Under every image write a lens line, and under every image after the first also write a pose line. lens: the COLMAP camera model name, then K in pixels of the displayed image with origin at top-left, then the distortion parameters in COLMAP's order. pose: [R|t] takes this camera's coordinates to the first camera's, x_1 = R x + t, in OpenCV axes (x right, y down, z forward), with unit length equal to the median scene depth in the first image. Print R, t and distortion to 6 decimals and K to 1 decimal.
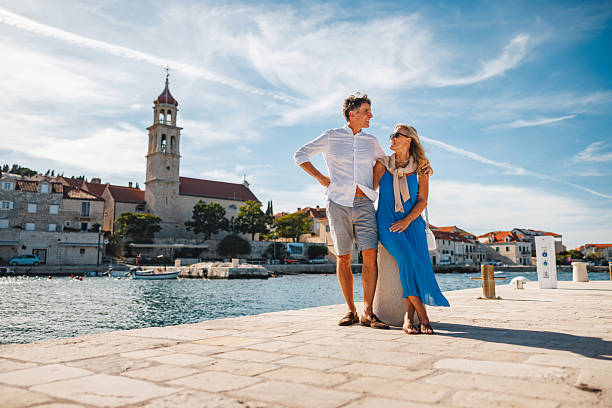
lens RADIAL K [[488.8, 0, 303.4], [0, 488.8, 195.1], [0, 0, 1]] dist [0.005575, 0.005046]
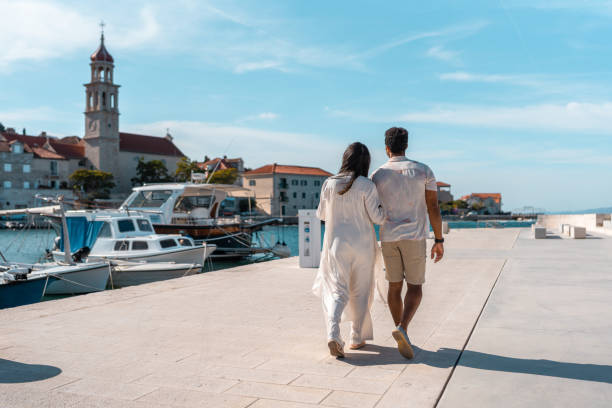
lens RADIAL K [[705.1, 0, 306.0], [0, 705.1, 204.0], [0, 0, 1]] dist [0.011468, 0.008383]
pose [[0.962436, -0.002259, 0.271499, -0.285124], [-0.032837, 0.991657, 0.124654, -0.091549], [-0.269515, -0.128887, 0.954332, -0.569688]]
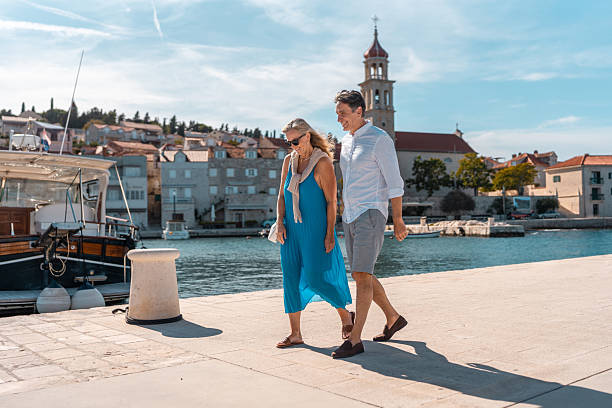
lens RADIAL K [[603.9, 0, 318.3], [0, 603.9, 222.2], [0, 0, 1]] dist [0.003893, 0.019490]
pose [[0.963525, -0.022412, -0.266677, -0.086232], [0.062054, 0.988039, 0.141170, -0.041945], [0.260323, -0.152569, 0.953391, -0.215491]]
